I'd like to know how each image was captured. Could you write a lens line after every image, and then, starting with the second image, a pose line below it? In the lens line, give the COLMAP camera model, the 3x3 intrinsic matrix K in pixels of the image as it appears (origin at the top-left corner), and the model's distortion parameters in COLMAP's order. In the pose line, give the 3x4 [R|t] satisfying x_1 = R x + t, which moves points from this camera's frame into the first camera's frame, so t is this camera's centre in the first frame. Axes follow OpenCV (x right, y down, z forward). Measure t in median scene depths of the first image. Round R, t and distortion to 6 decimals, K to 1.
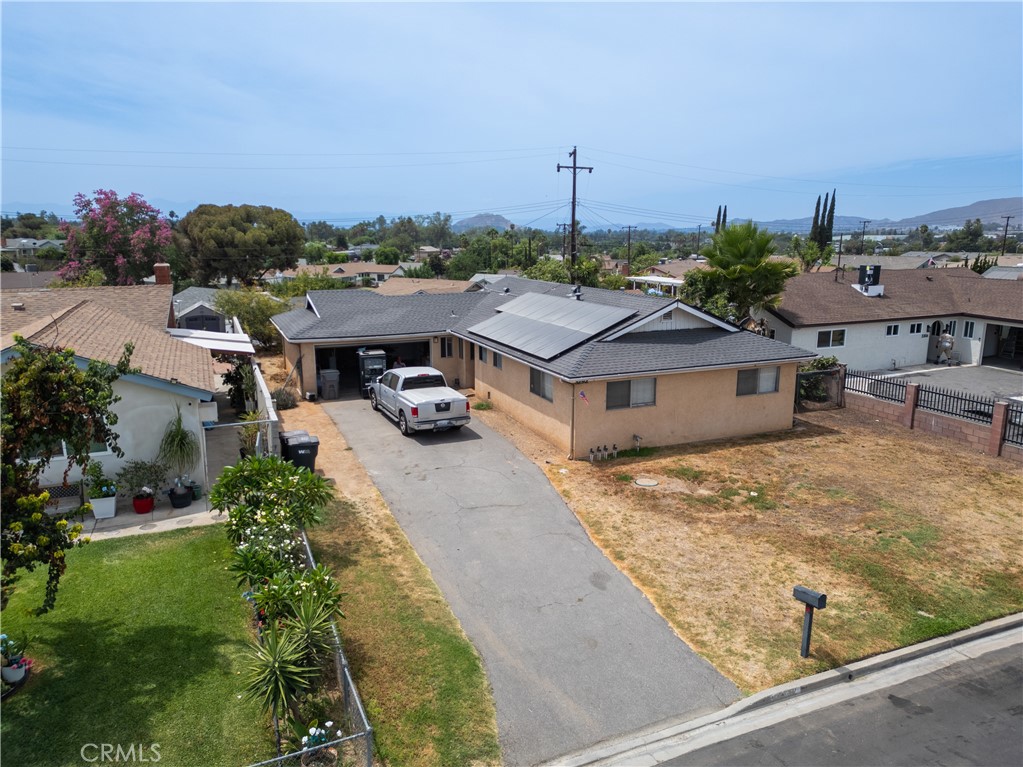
lens RADIAL K [[714.2, 0, 511.5], [0, 714.2, 383.5], [0, 0, 1]] dist [0.081891, -0.080130]
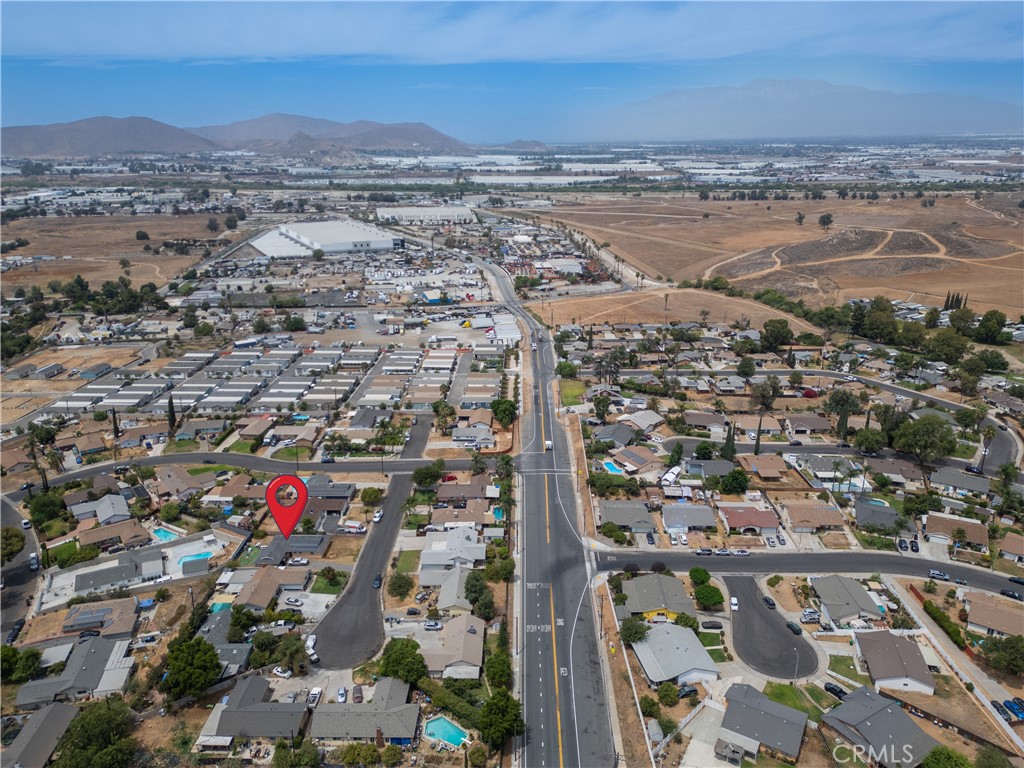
lens RADIAL K [[714.9, 0, 512.0], [0, 714.9, 384.0], [0, 0, 1]] dist [0.081891, -0.080130]
pose [[0.411261, -0.287316, 0.865052, -6.698369], [0.190912, 0.955125, 0.226470, -3.911536], [-0.891301, 0.072010, 0.447657, -5.926079]]
